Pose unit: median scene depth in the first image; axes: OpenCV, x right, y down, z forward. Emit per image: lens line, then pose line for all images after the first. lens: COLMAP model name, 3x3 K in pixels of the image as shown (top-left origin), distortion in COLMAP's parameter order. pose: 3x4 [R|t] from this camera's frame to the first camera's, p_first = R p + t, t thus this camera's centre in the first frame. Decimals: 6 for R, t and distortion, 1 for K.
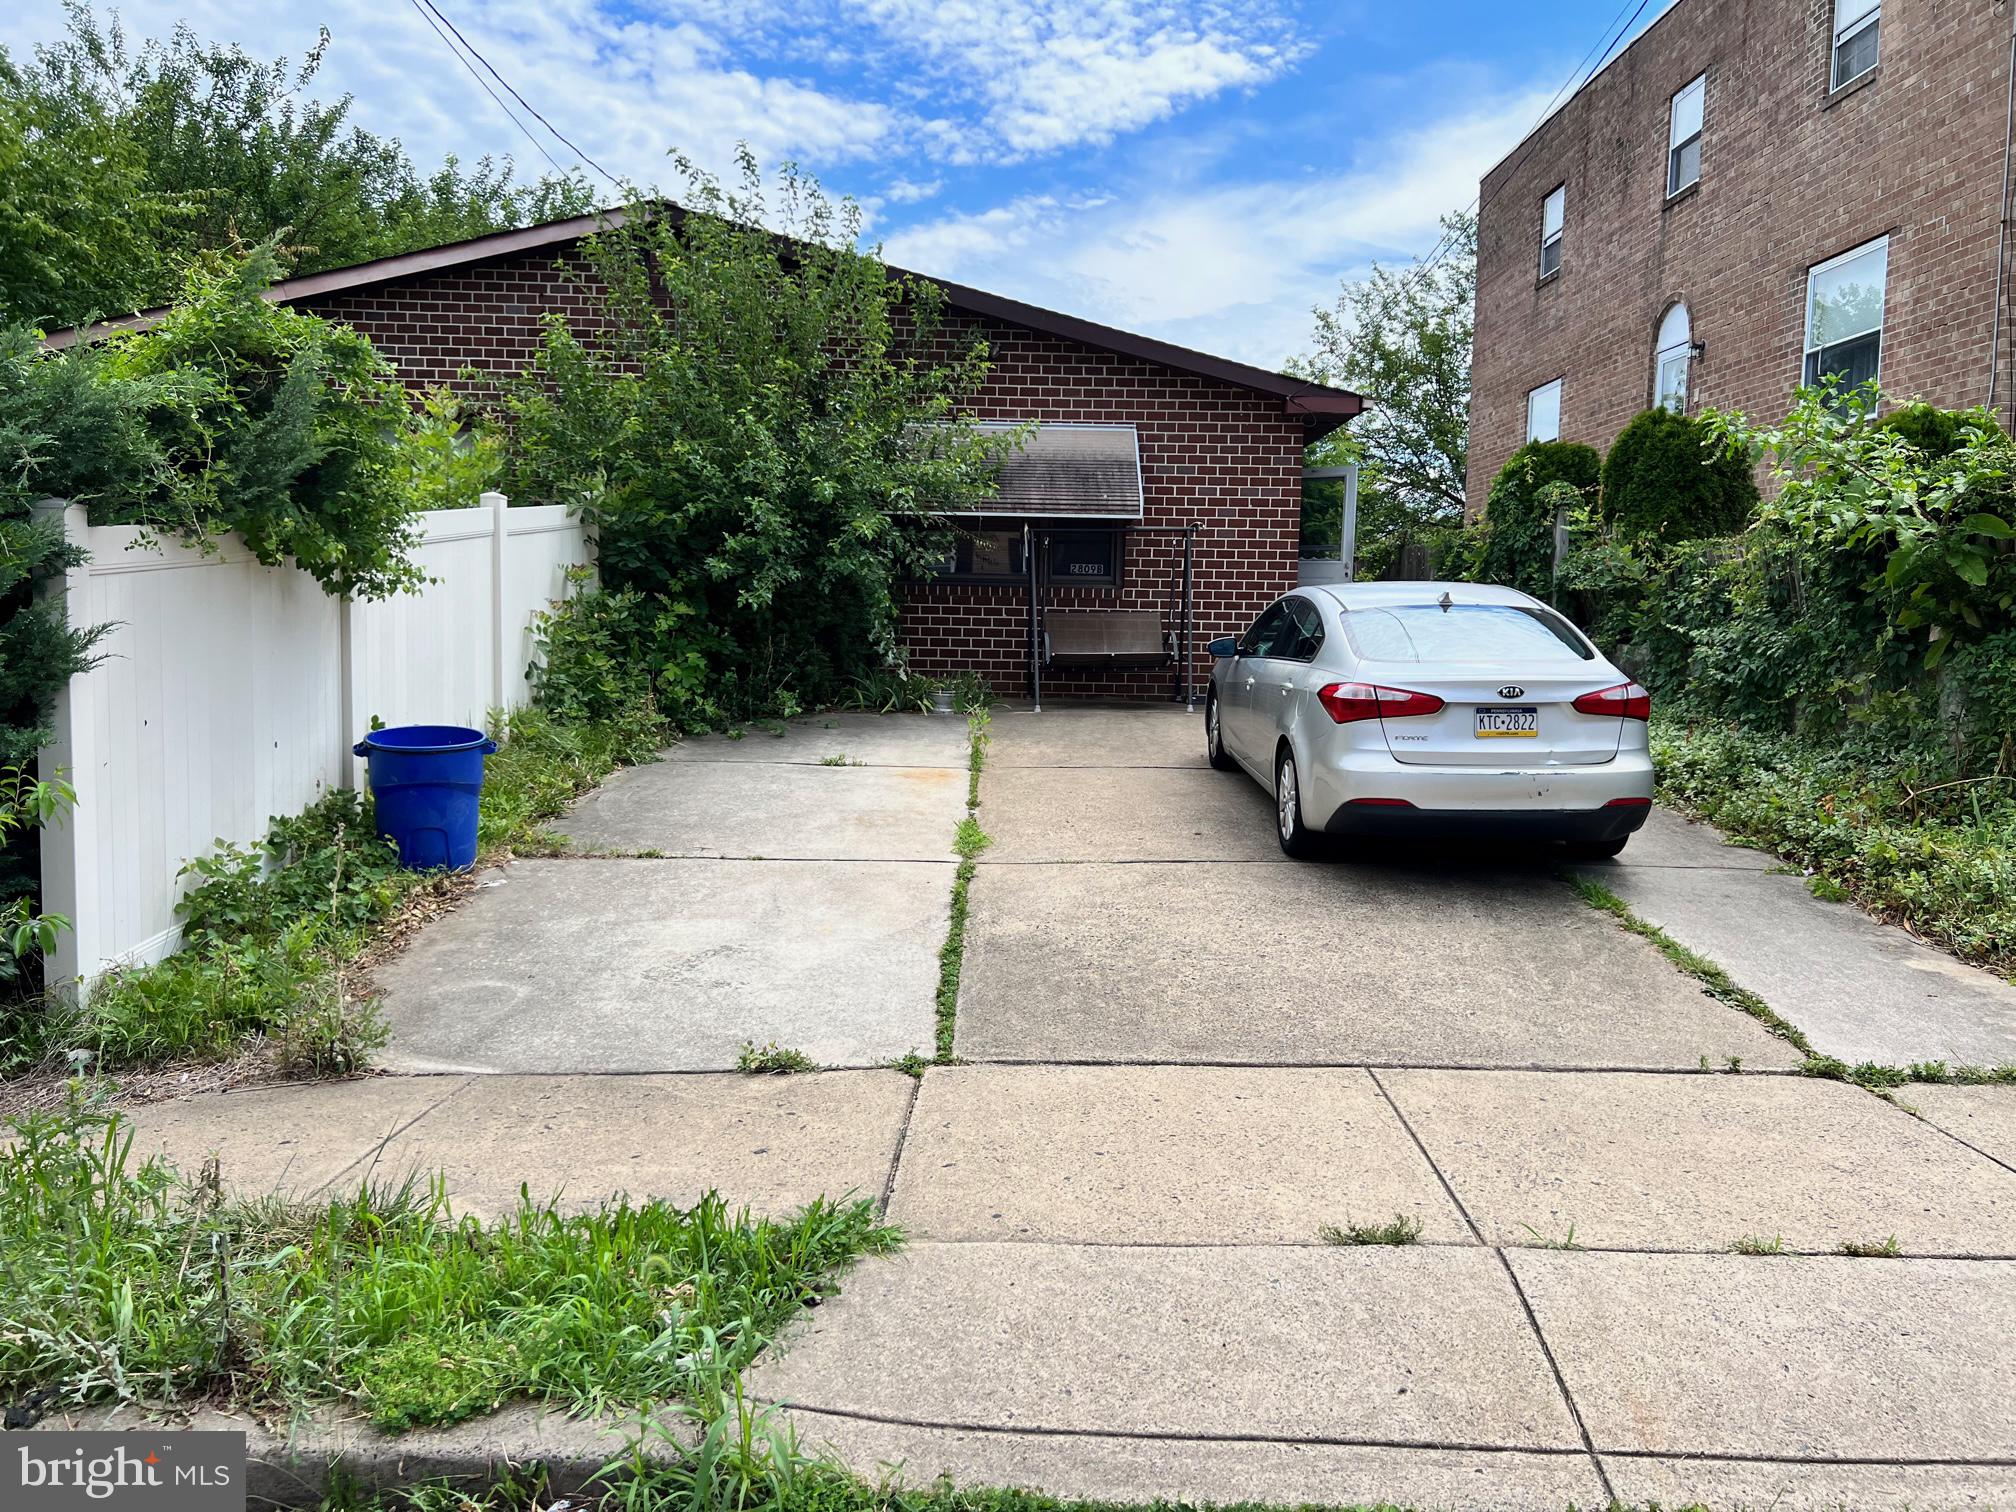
lens RADIAL K [[1509.9, 0, 1006.5], [0, 1509.9, 743.4], [0, 0, 1]] dist [0.060505, -0.073526]
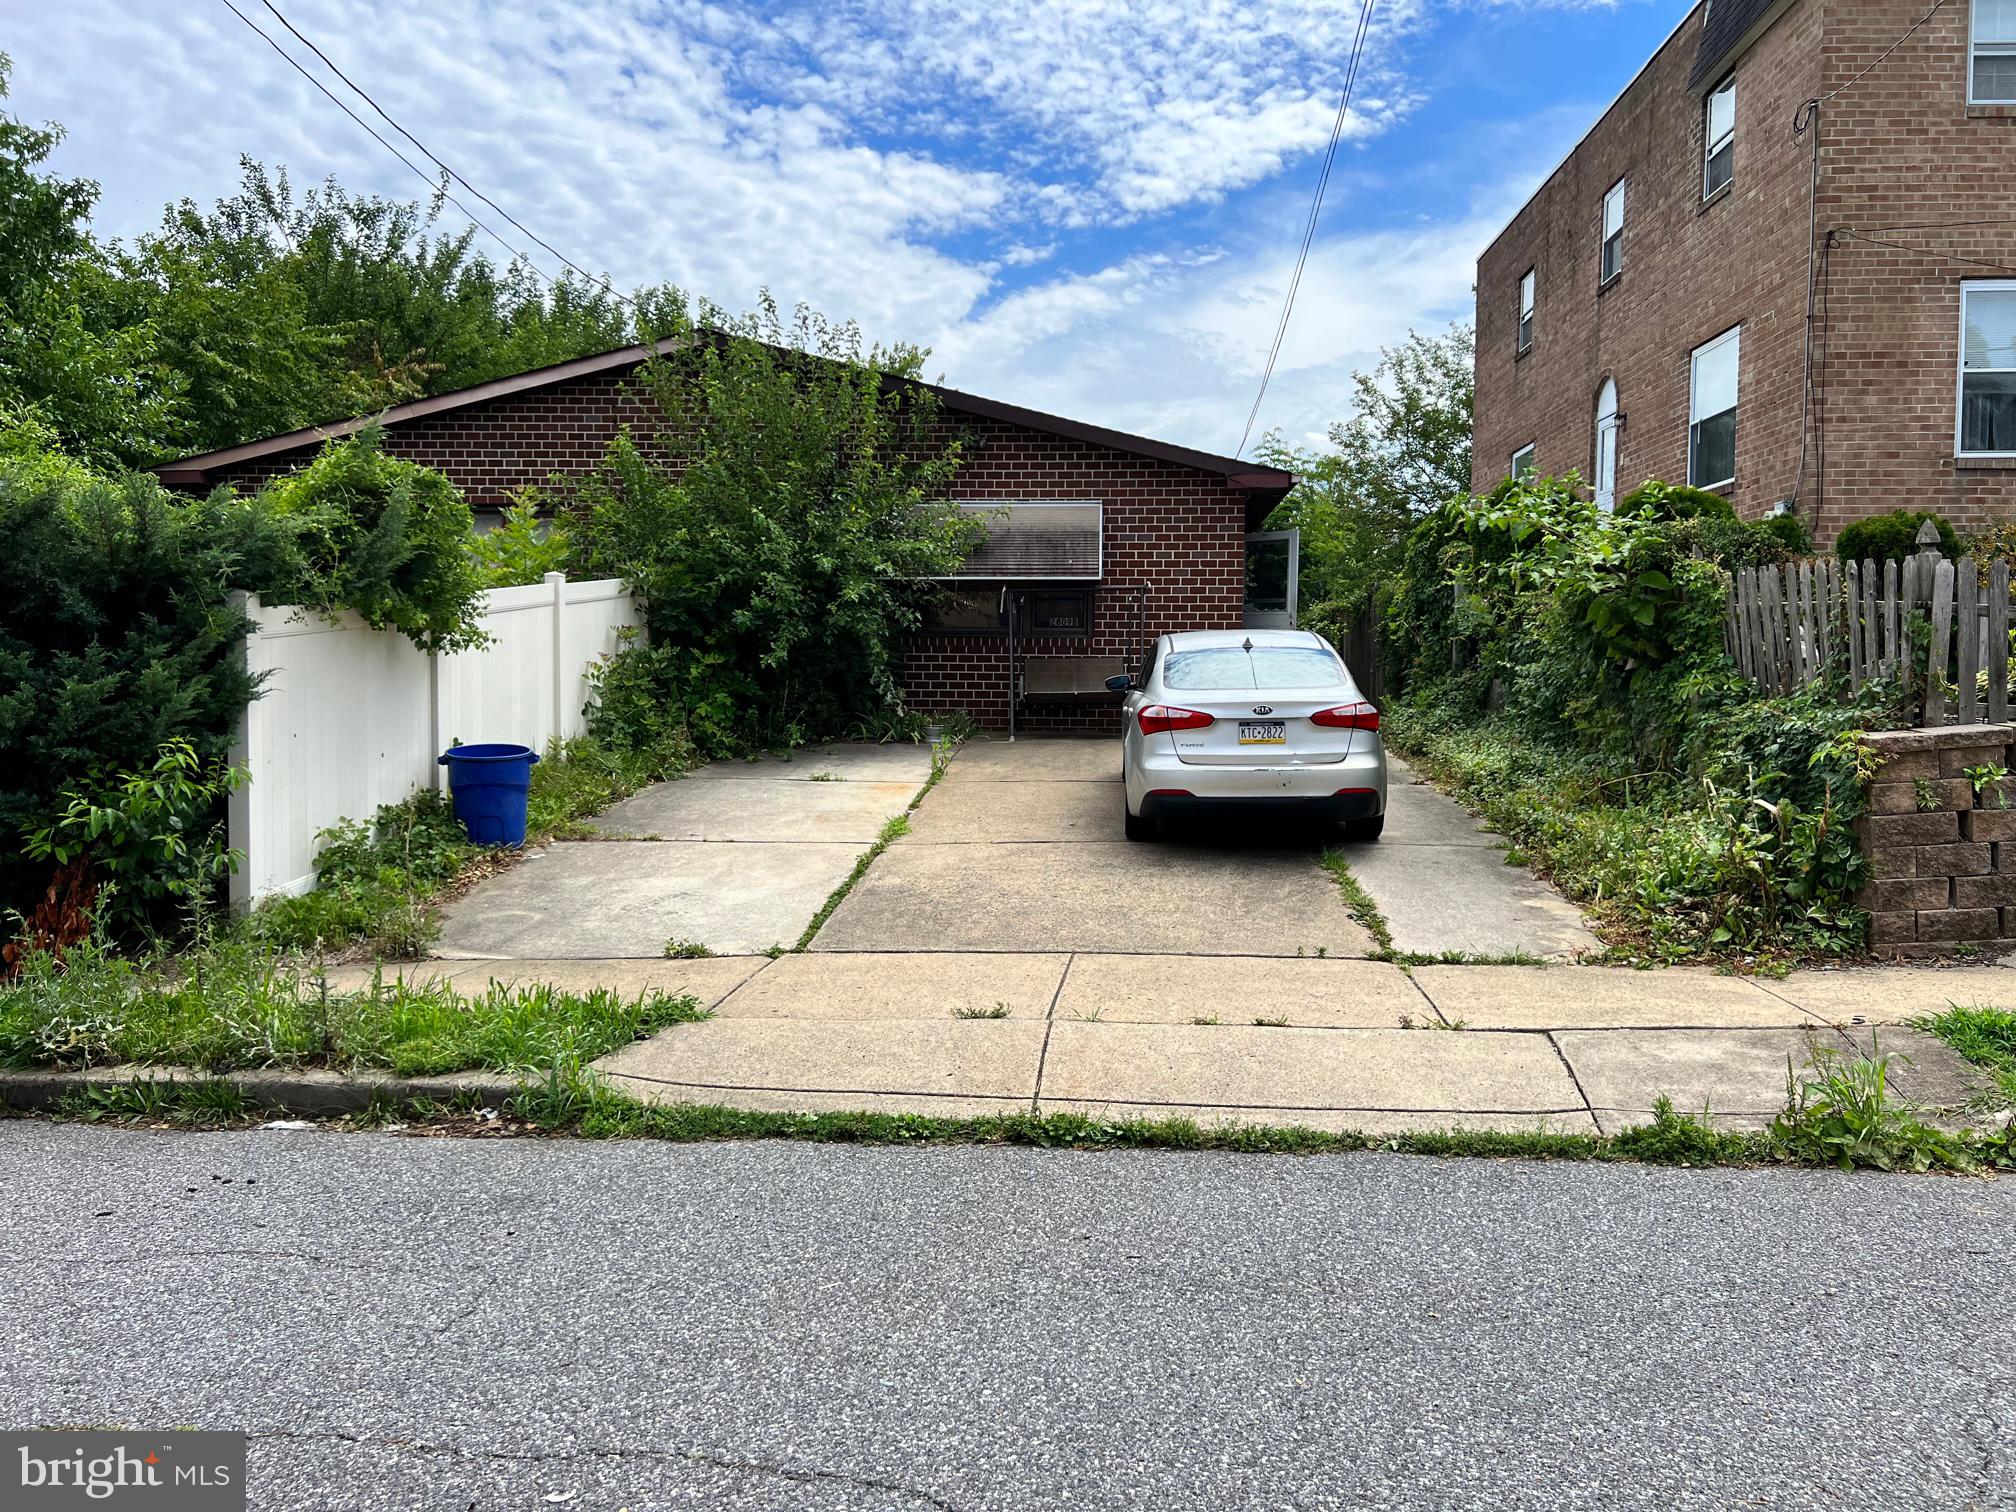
lens RADIAL K [[1509.9, 0, 999.3], [0, 1509.9, 741.3], [0, 0, 1]] dist [0.060505, -0.073526]
pose [[0.996190, -0.008829, -0.086764, 0.116287], [0.005723, 0.999336, -0.035988, 0.022341], [0.087025, 0.035354, 0.995579, -0.195800]]
